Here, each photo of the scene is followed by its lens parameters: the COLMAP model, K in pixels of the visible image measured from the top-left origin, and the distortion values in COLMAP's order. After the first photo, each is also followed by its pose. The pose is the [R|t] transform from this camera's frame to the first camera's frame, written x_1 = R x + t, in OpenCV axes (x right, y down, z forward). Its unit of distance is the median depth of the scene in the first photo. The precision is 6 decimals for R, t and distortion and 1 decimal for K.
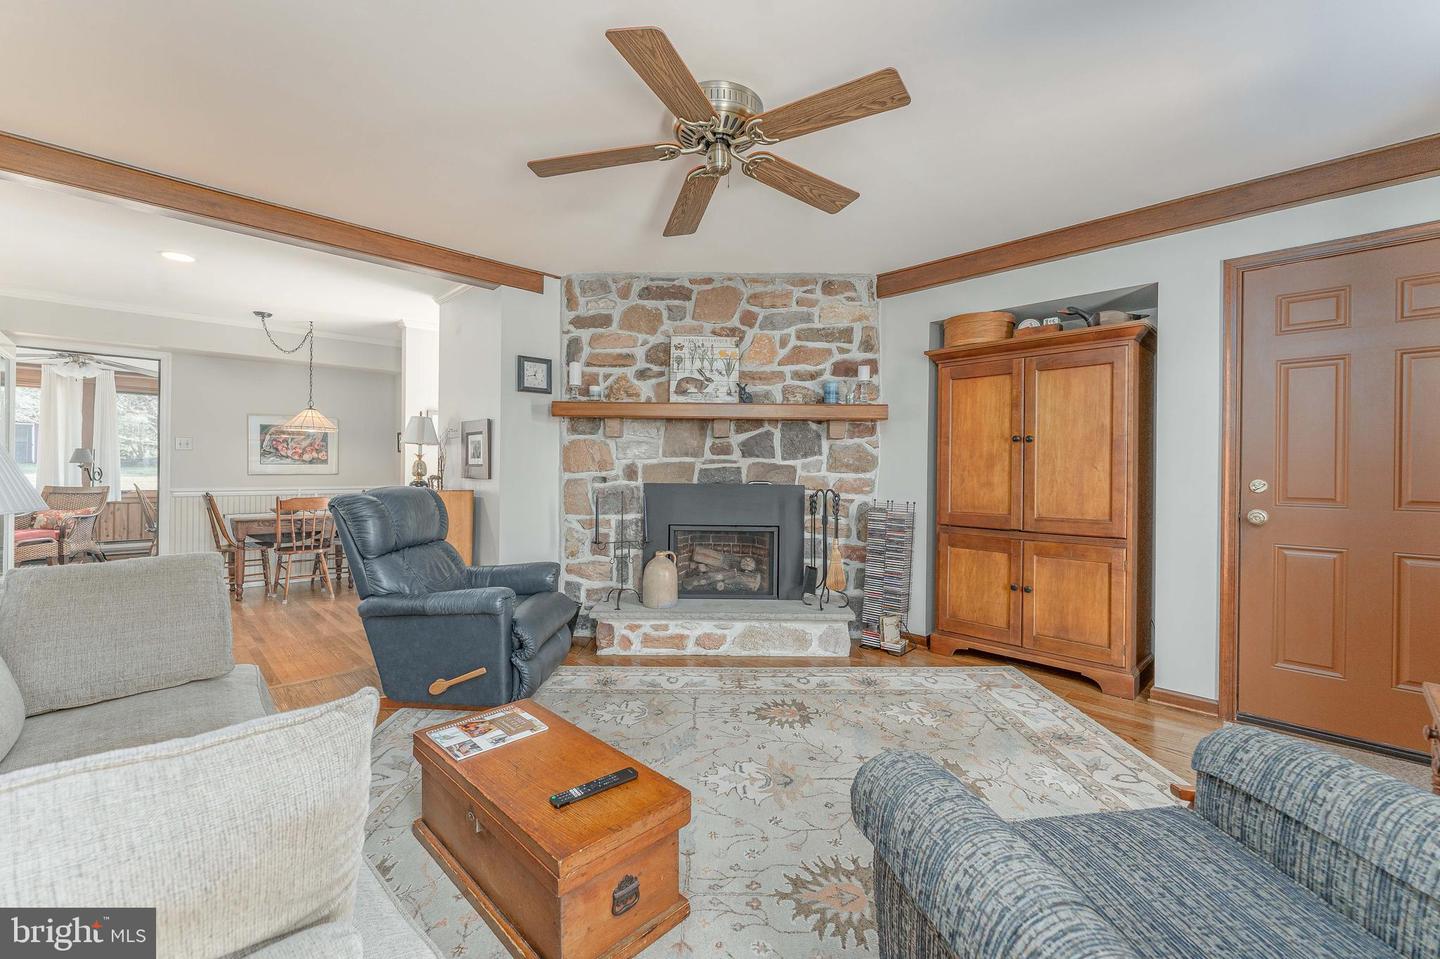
lens RADIAL K [[592.0, 0, 730.8], [0, 592.0, 474.0], [0, 0, 1]] dist [-0.000843, -0.000361]
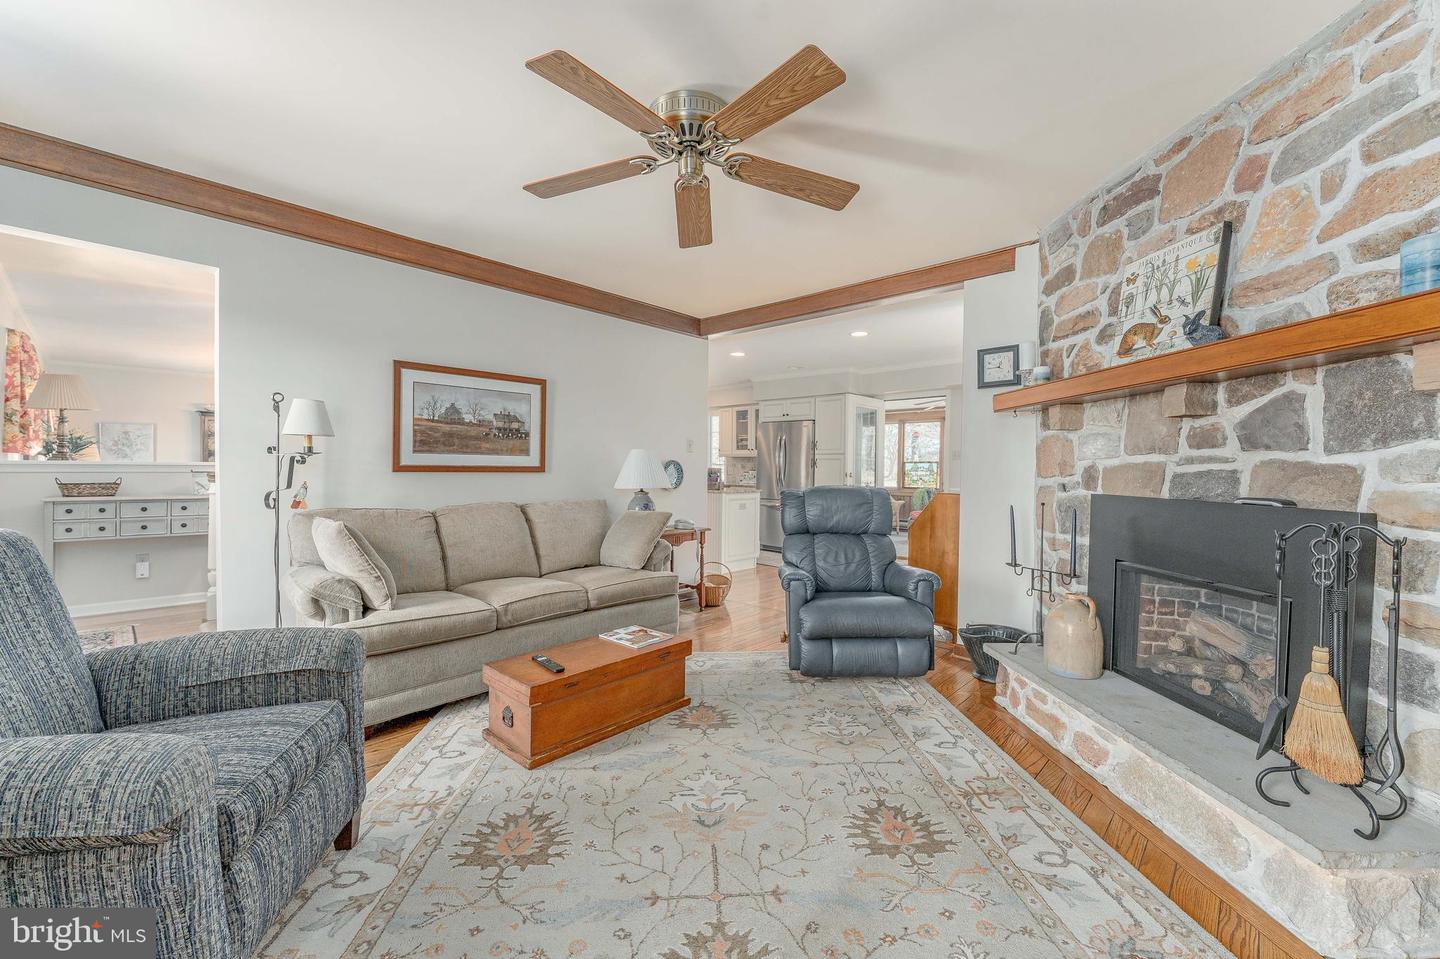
lens RADIAL K [[590.4, 0, 712.0], [0, 590.4, 483.0], [0, 0, 1]] dist [-0.001526, -0.000167]
pose [[0.010984, 0.016959, -0.999796, 0.529990], [-0.018259, 0.999693, 0.016757, -0.000792], [0.999773, 0.018072, 0.011290, 0.543393]]
